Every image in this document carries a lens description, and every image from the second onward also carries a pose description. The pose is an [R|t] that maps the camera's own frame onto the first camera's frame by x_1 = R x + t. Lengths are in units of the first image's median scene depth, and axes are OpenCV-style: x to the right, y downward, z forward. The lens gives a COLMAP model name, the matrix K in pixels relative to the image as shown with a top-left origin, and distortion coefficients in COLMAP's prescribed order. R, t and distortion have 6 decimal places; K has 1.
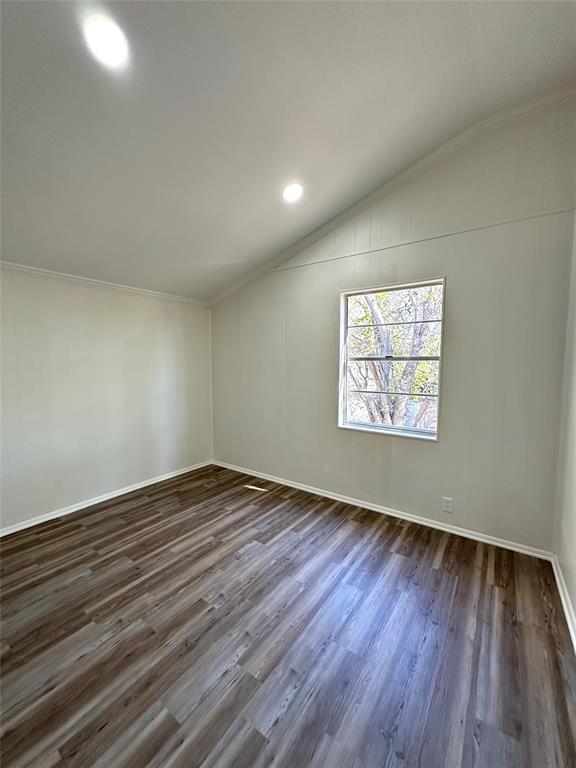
lens RADIAL K [[307.0, 0, 289.2], [0, 307.0, 381.4], [0, 0, 1]] dist [-0.004751, 0.001665]
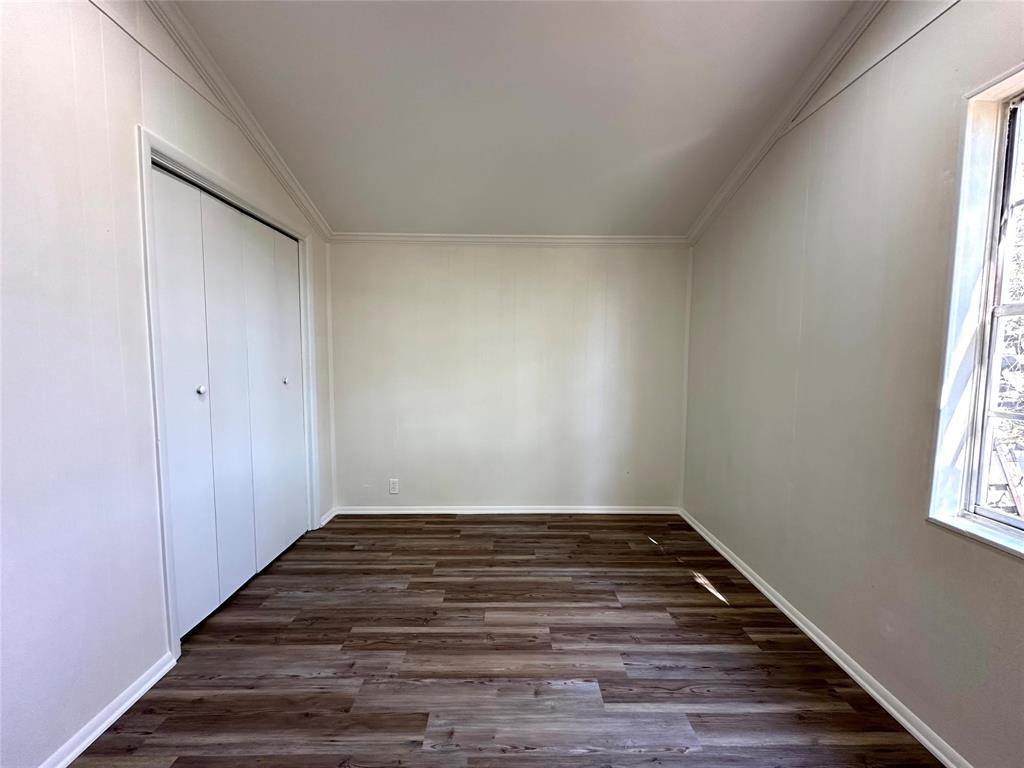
lens RADIAL K [[409.3, 0, 512.3], [0, 409.3, 384.1], [0, 0, 1]] dist [-0.004751, 0.001665]
pose [[0.586476, 0.063611, -0.807465, 0.309863], [-0.056918, 0.997684, 0.037256, 0.016041], [0.807965, 0.024110, 0.588738, 0.477406]]
